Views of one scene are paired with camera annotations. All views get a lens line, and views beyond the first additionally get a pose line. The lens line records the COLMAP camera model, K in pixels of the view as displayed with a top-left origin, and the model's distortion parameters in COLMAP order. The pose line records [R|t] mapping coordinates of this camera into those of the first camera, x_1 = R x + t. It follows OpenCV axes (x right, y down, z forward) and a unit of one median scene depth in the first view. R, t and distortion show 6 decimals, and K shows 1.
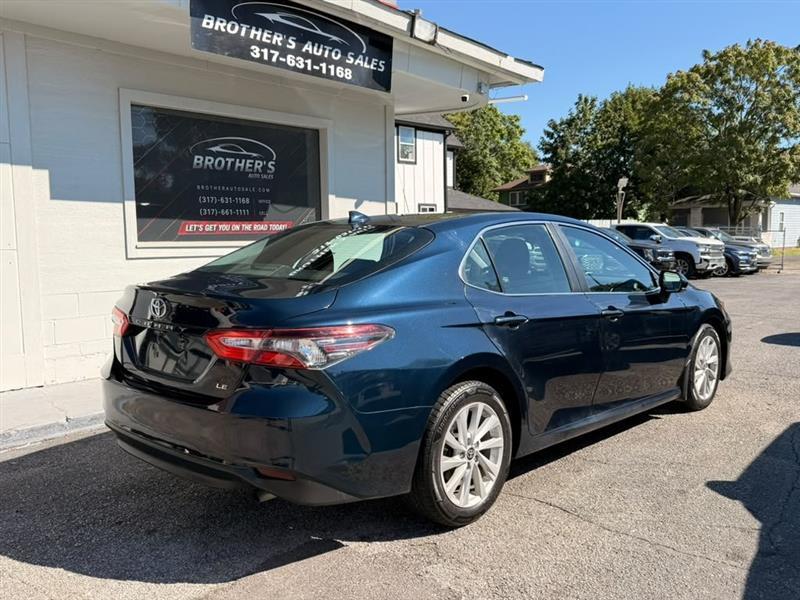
lens RADIAL K [[713.8, 0, 394.7], [0, 713.8, 301.6], [0, 0, 1]] dist [0.105980, -0.224733]
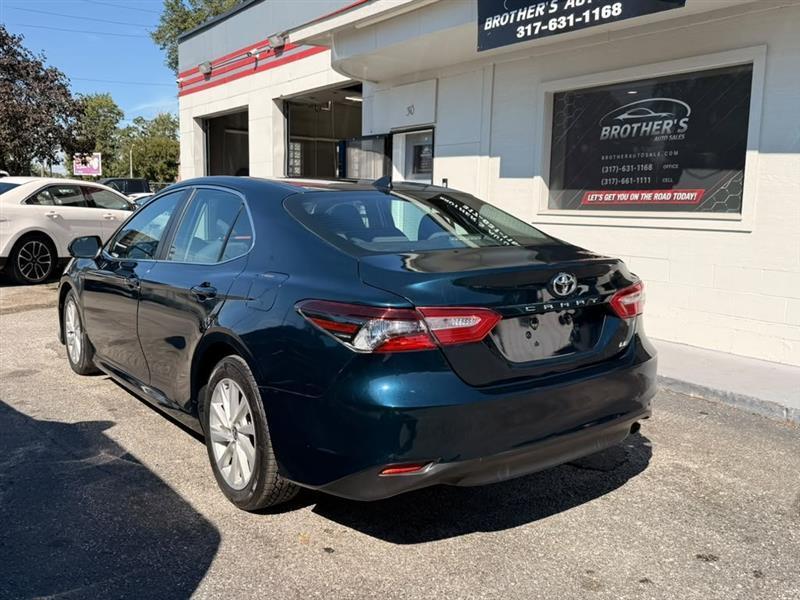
lens RADIAL K [[717.4, 0, 401.5], [0, 717.4, 295.0], [0, 0, 1]] dist [0.121731, -0.283905]
pose [[-0.204681, 0.126973, -0.970558, 0.801261], [-0.109217, 0.982397, 0.151554, -0.089646], [0.972716, 0.137021, -0.187211, 0.920244]]
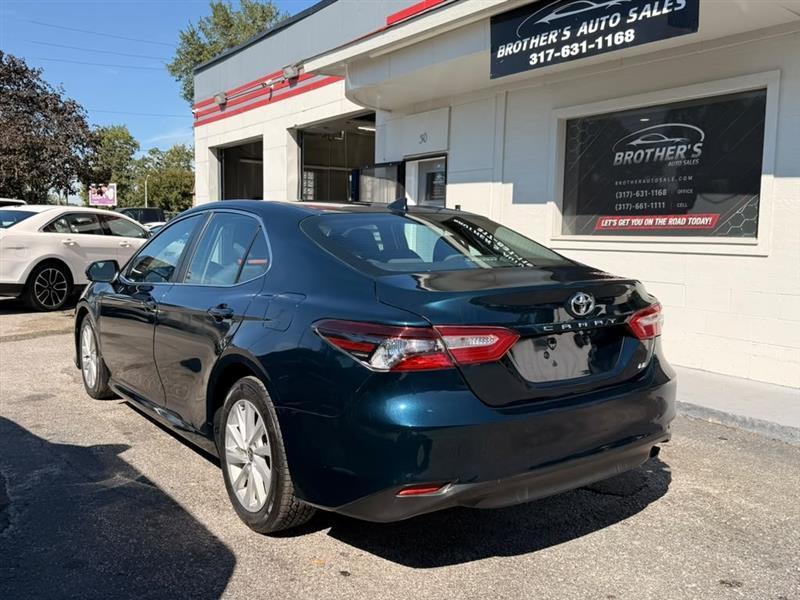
lens RADIAL K [[717.5, 0, 400.0], [0, 717.5, 300.0], [0, 0, 1]] dist [0.119428, -0.275477]
pose [[-0.222155, 0.094920, -0.970380, 0.801882], [-0.106620, 0.986916, 0.120947, -0.084499], [0.969164, 0.130331, -0.209128, 0.918030]]
